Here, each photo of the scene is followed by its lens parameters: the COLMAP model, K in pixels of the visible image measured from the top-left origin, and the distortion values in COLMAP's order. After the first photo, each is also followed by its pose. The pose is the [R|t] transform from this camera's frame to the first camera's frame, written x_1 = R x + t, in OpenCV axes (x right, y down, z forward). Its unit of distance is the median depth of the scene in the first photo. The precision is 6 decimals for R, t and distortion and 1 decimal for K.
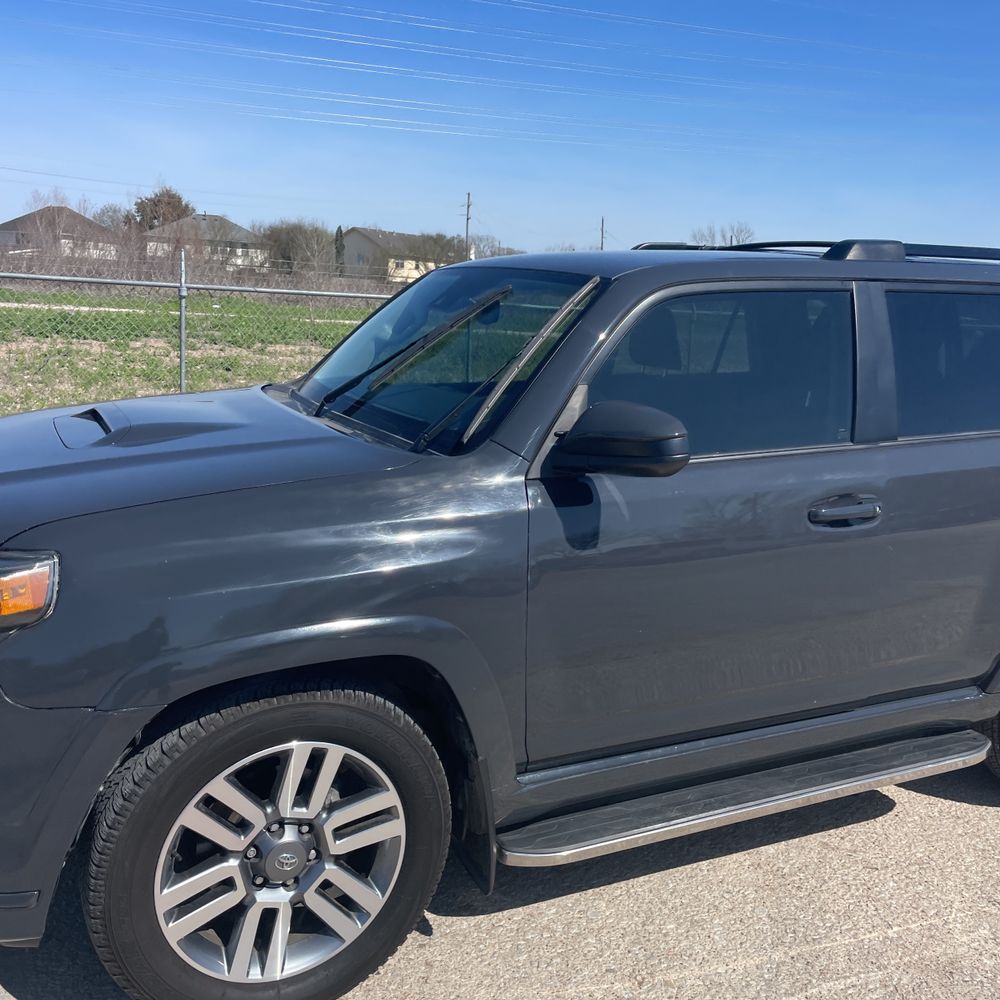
lens RADIAL K [[1009.9, 0, 490.8], [0, 1009.9, 509.3], [0, 0, 1]] dist [0.029196, 0.000000]
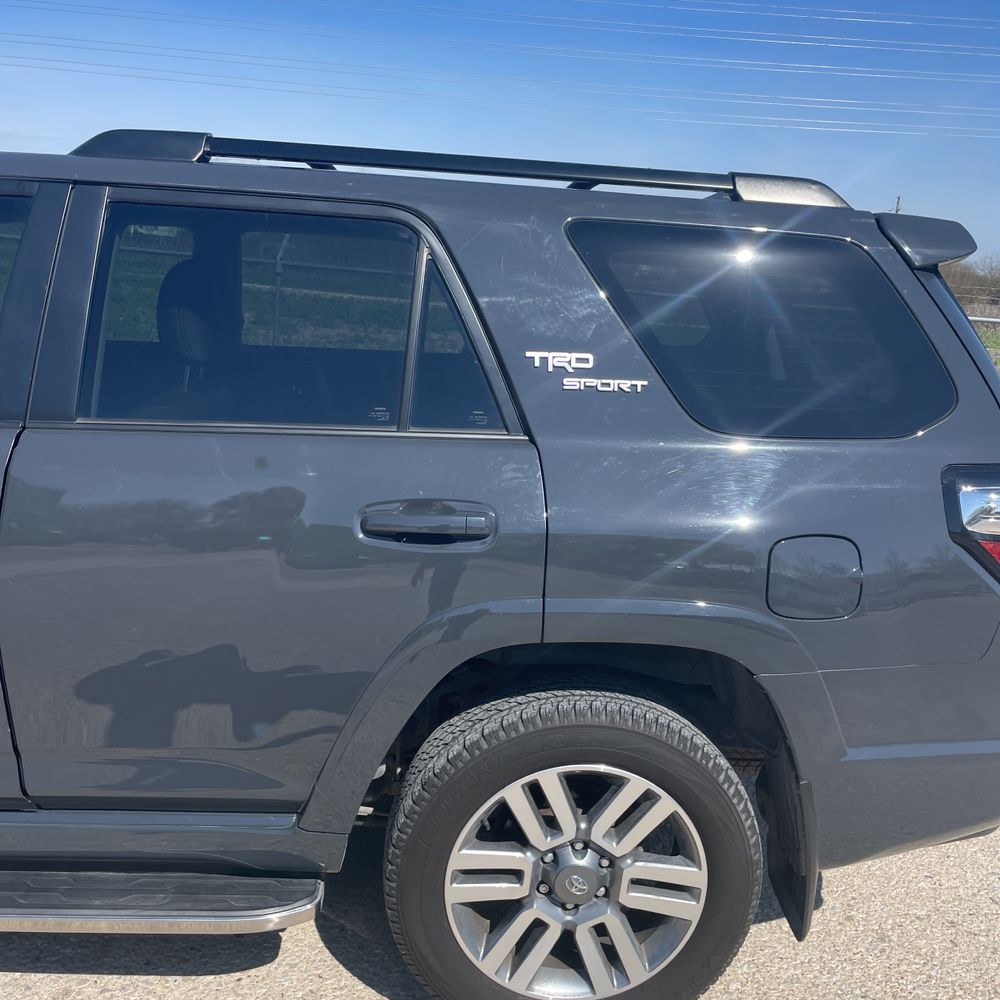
lens RADIAL K [[1009.9, 0, 508.8], [0, 1009.9, 499.1], [0, 0, 1]] dist [0.029196, 0.000000]
pose [[0.924115, 0.099572, -0.368912, 1.159534], [-0.105547, 0.994406, 0.004006, -0.062531], [0.367247, 0.035235, 0.929456, 0.616756]]
